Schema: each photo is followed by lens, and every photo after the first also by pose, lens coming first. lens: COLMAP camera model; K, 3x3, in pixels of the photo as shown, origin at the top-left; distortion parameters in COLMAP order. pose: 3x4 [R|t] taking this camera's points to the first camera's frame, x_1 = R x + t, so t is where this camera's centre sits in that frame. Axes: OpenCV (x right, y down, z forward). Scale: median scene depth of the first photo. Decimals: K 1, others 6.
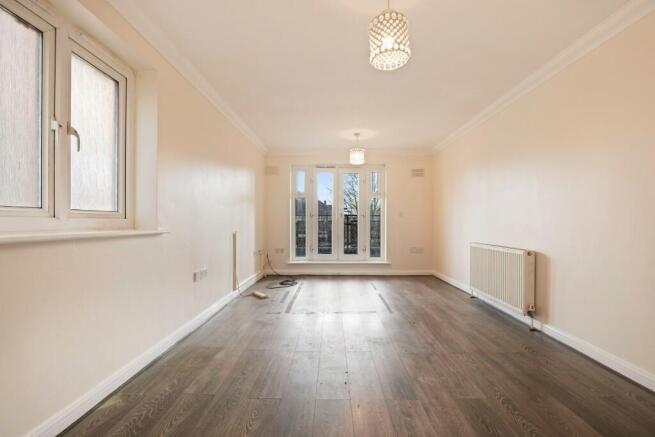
lens RADIAL K [[302.8, 0, 333.0], [0, 302.8, 220.1], [0, 0, 1]] dist [-0.024868, 0.000176]
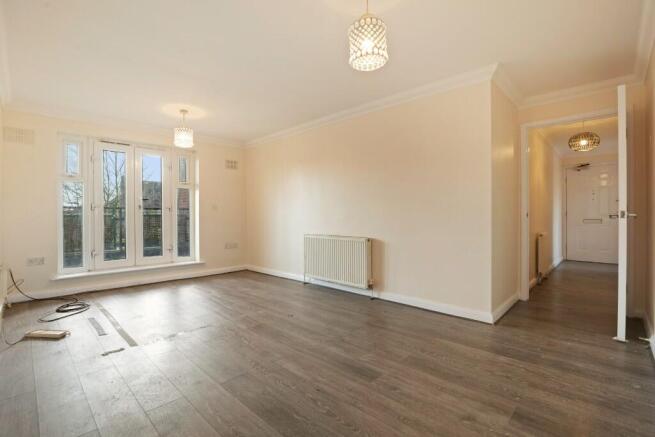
lens RADIAL K [[306.1, 0, 325.4], [0, 306.1, 215.8], [0, 0, 1]] dist [-0.002184, 0.000037]
pose [[0.700410, -0.004975, 0.713723, -0.219747], [0.000327, 0.999978, 0.006650, -0.000893], [-0.713741, -0.004424, 0.700396, 0.113274]]
